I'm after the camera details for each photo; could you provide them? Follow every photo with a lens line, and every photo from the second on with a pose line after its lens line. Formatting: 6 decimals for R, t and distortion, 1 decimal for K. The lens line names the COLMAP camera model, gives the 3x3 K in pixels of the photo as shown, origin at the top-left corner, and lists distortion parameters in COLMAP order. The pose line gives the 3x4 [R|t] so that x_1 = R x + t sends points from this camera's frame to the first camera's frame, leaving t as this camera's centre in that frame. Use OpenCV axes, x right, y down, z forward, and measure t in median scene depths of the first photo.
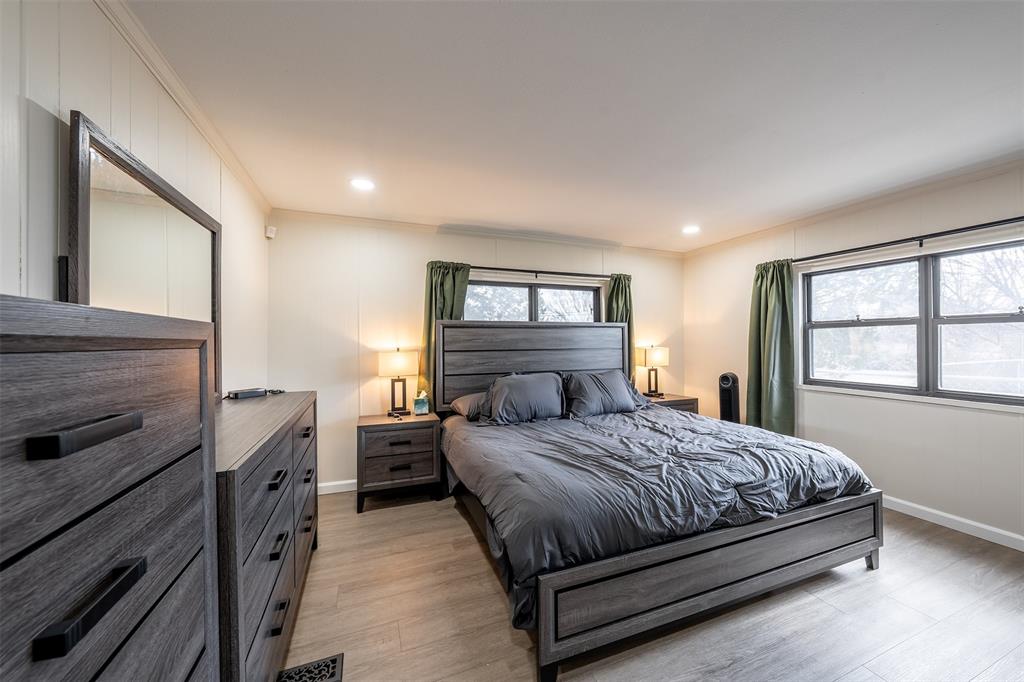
lens RADIAL K [[374.9, 0, 540.2], [0, 374.9, 343.9], [0, 0, 1]] dist [0.002633, 0.000237]
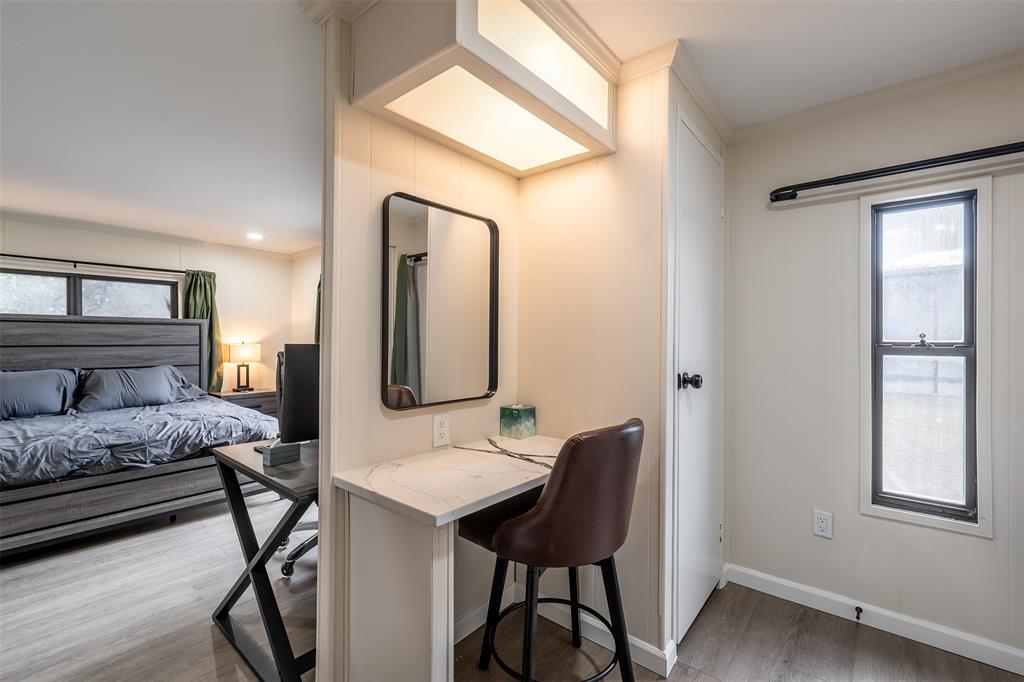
lens RADIAL K [[430.4, 0, 514.1], [0, 430.4, 343.8], [0, 0, 1]] dist [0.000461, -0.000107]
pose [[0.900282, 0.001791, 0.435304, 0.462272], [-0.002078, 0.999998, 0.000183, 0.007036], [-0.435302, -0.001069, 0.900284, -0.391774]]
